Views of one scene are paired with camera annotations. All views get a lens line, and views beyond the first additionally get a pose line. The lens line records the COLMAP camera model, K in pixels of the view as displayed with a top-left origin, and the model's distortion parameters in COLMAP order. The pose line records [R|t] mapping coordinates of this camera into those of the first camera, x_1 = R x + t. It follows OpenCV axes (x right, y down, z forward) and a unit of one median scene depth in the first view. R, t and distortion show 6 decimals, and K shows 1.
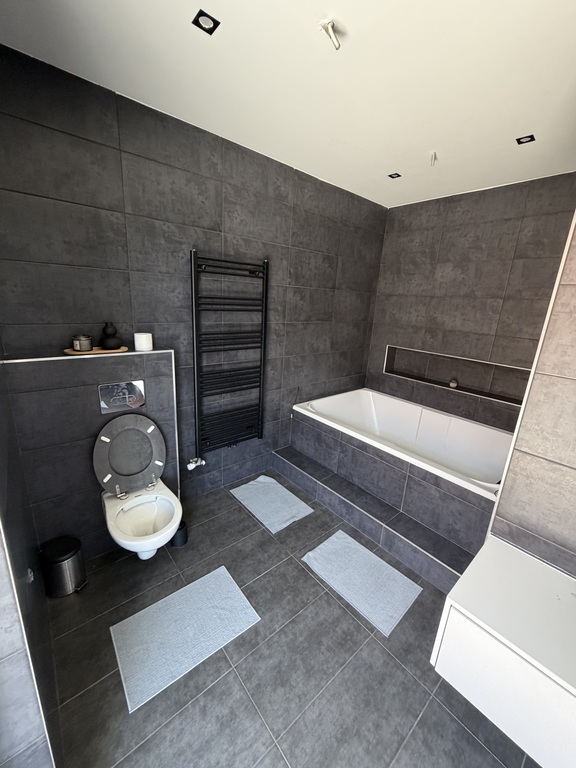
lens RADIAL K [[305.3, 0, 287.3], [0, 305.3, 381.8], [0, 0, 1]] dist [0.000738, 0.000022]
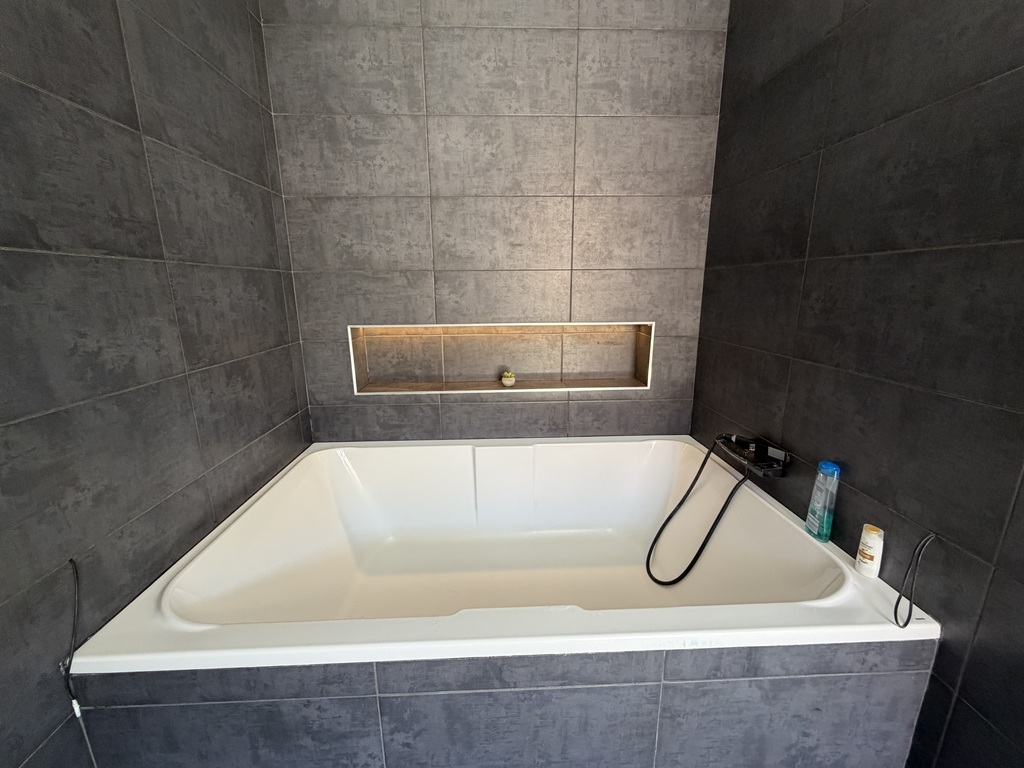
lens RADIAL K [[407.0, 0, 510.2], [0, 407.0, 382.8], [0, 0, 1]] dist [0.000738, 0.000022]
pose [[0.615201, -0.238589, 0.751401, 0.040599], [0.250901, 0.962803, 0.100292, -0.054750], [-0.747380, 0.126827, 0.652180, 0.569393]]
